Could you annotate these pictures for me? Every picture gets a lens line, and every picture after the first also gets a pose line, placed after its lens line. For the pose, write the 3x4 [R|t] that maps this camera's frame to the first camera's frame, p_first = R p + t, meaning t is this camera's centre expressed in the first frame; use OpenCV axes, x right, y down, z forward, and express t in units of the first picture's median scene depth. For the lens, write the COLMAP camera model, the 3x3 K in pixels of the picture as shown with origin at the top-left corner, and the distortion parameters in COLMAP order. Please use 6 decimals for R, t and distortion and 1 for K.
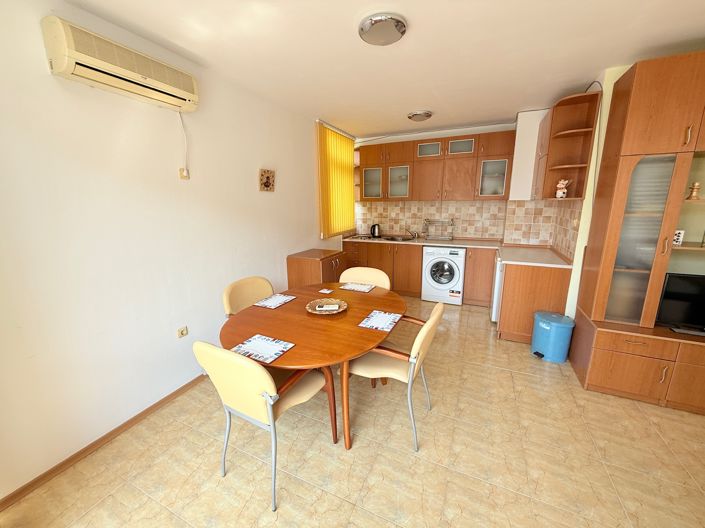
lens RADIAL K [[282.3, 0, 352.5], [0, 282.3, 264.0], [0, 0, 1]] dist [-0.001550, -0.000057]
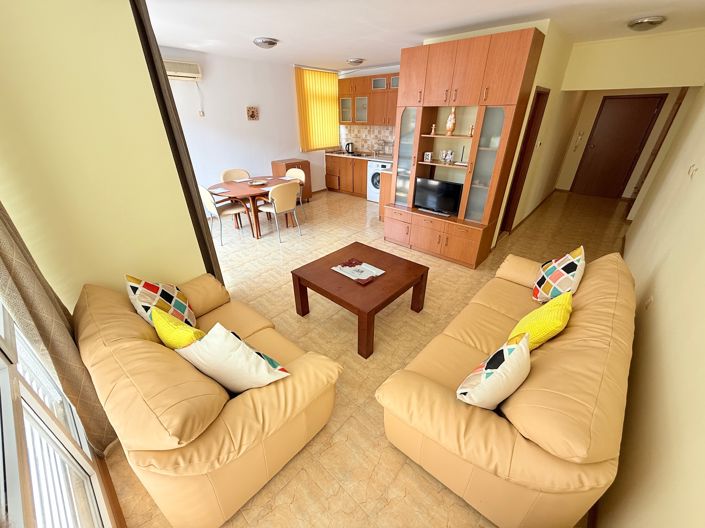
lens RADIAL K [[282.3, 0, 352.5], [0, 282.3, 264.0], [0, 0, 1]] dist [-0.001550, -0.000057]
pose [[0.956651, 0.145698, -0.252172, 0.553702], [-0.072325, 0.957593, 0.278898, 0.040368], [0.282113, -0.248570, 0.926620, -0.430609]]
